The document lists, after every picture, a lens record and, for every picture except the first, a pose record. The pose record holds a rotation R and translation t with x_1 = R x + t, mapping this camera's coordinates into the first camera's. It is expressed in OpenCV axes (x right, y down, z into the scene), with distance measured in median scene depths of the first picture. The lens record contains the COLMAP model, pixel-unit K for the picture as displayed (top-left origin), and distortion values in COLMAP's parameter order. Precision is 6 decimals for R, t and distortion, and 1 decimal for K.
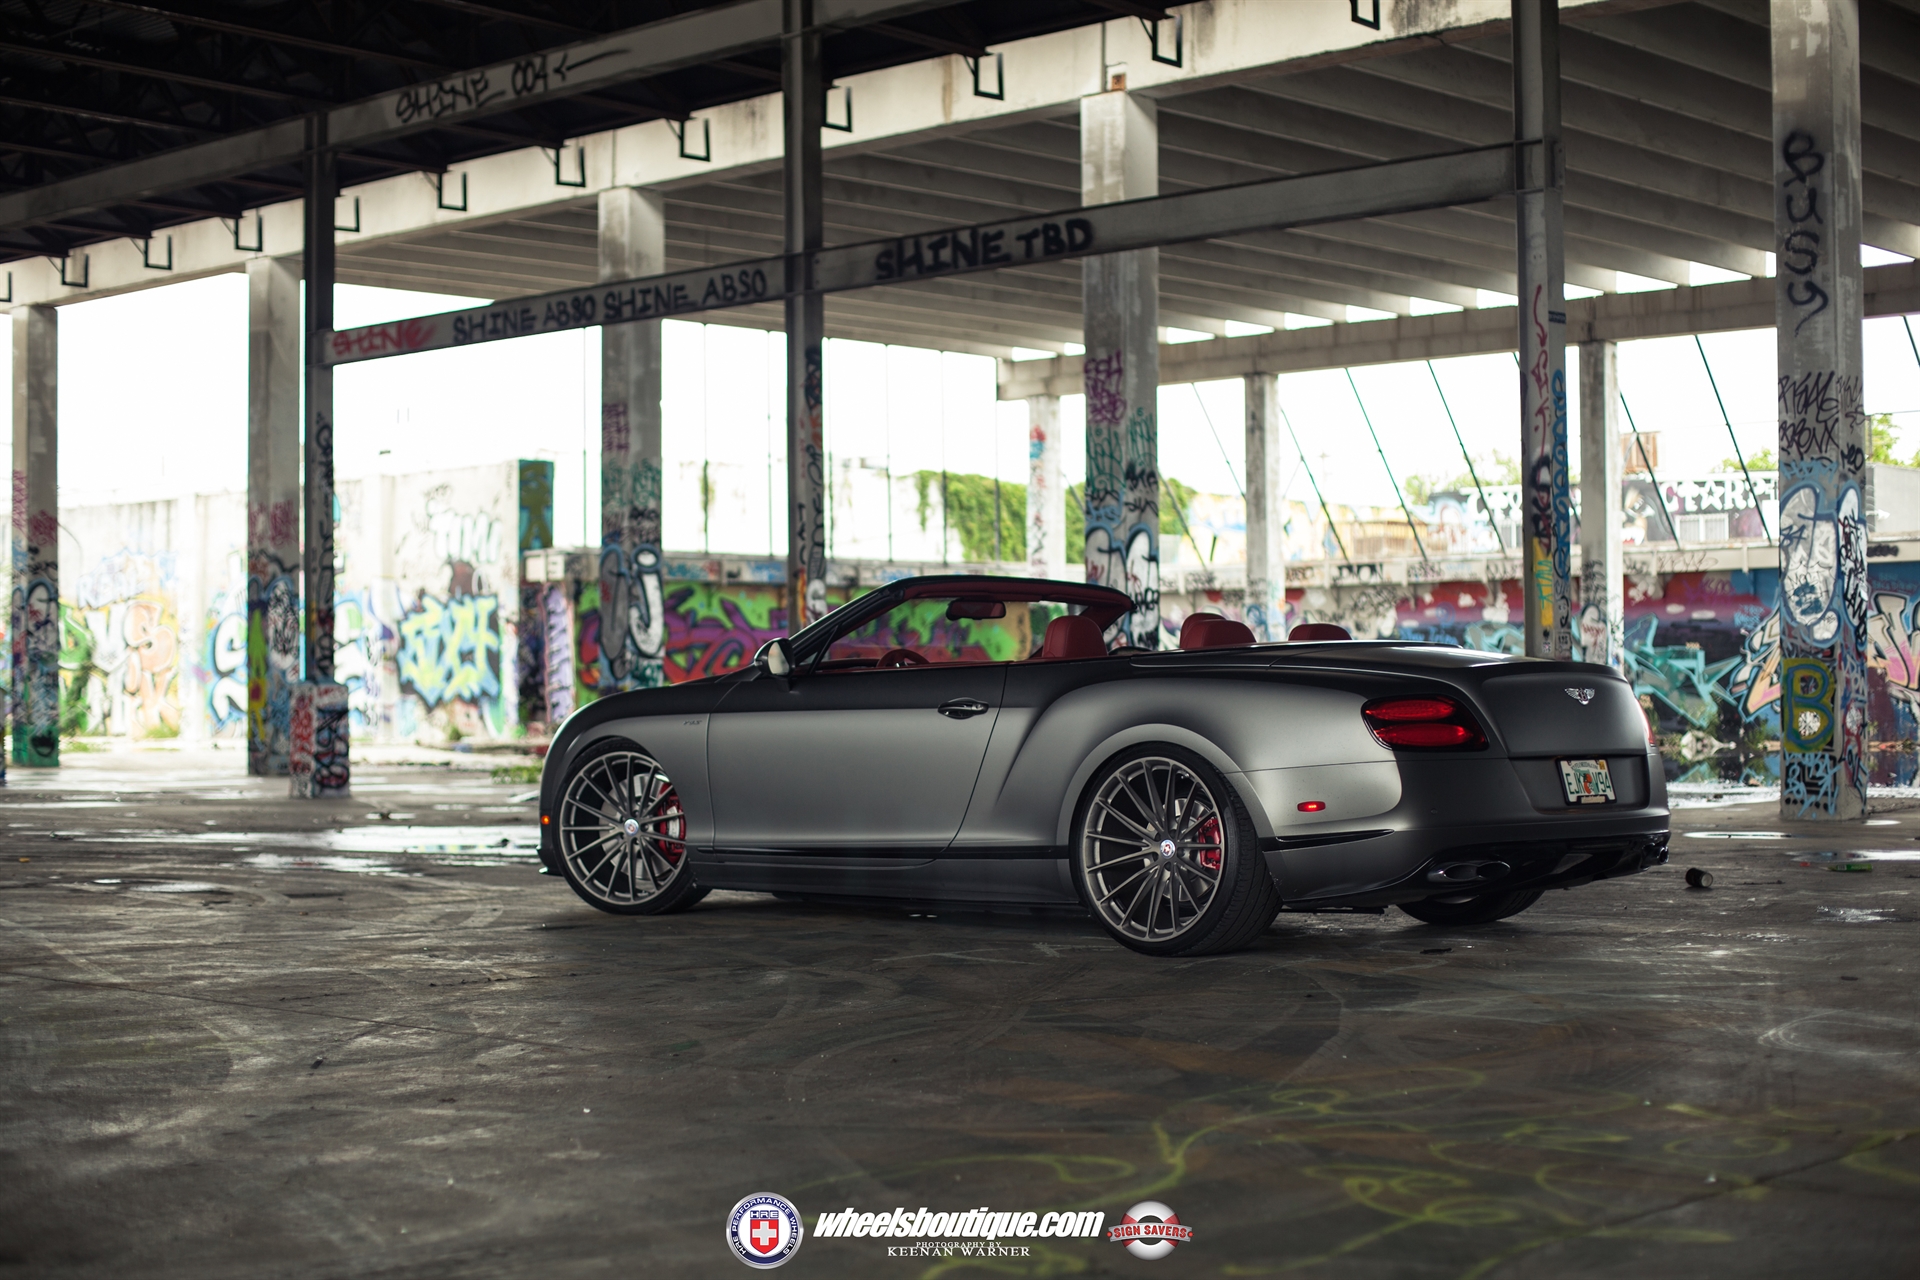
lens RADIAL K [[2798.2, 0, 964.1], [0, 2798.2, 638.4], [0, 0, 1]] dist [-0.132833, 0.000000]
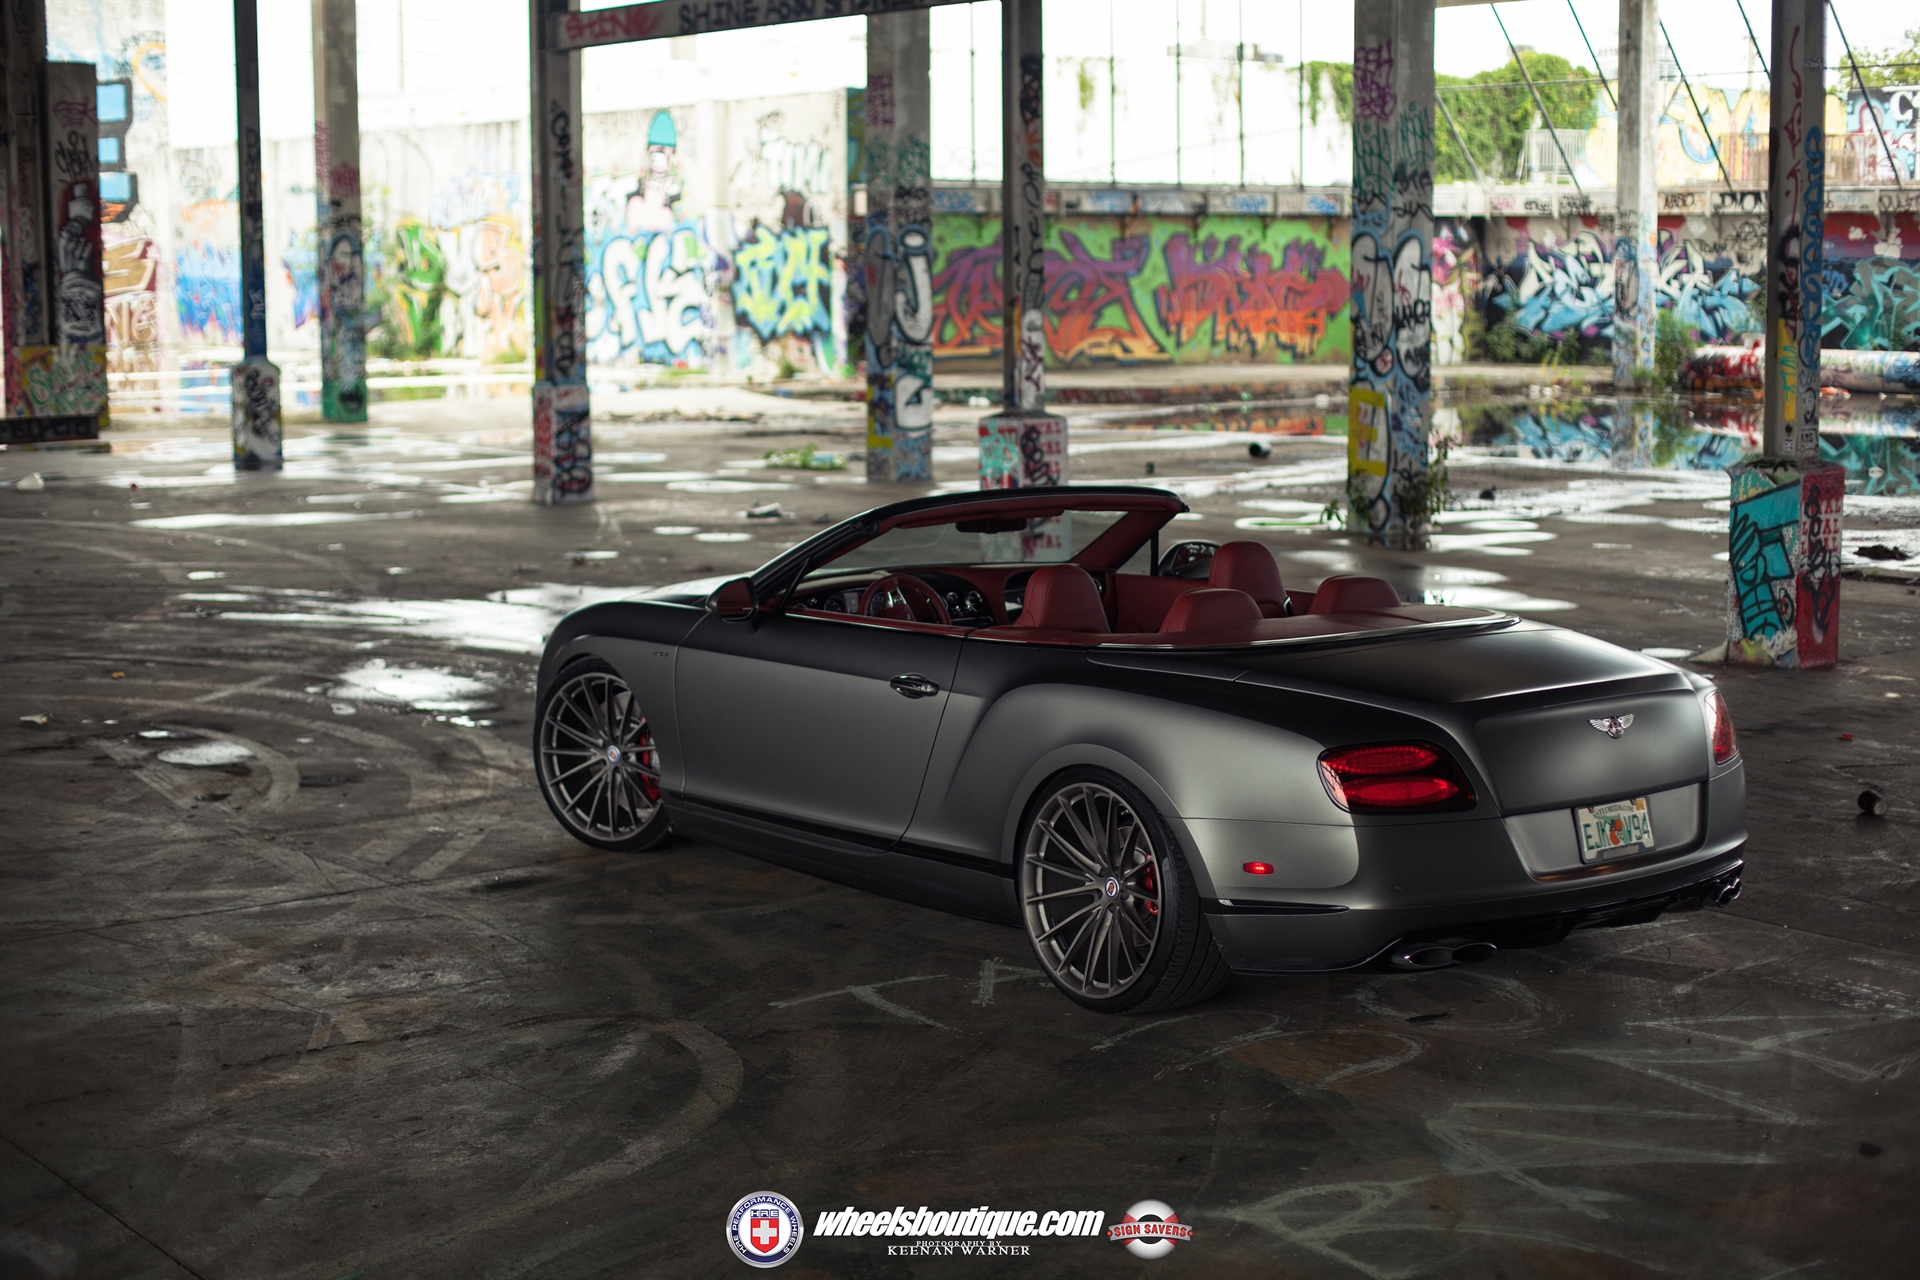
lens RADIAL K [[2798.2, 0, 957.3], [0, 2798.2, 642.2], [0, 0, 1]] dist [-0.132833, 0.000000]
pose [[0.987325, 0.023955, -0.156894, 0.058725], [0.001455, 0.987136, 0.159875, -0.050199], [0.158706, -0.158077, 0.974589, 0.063589]]
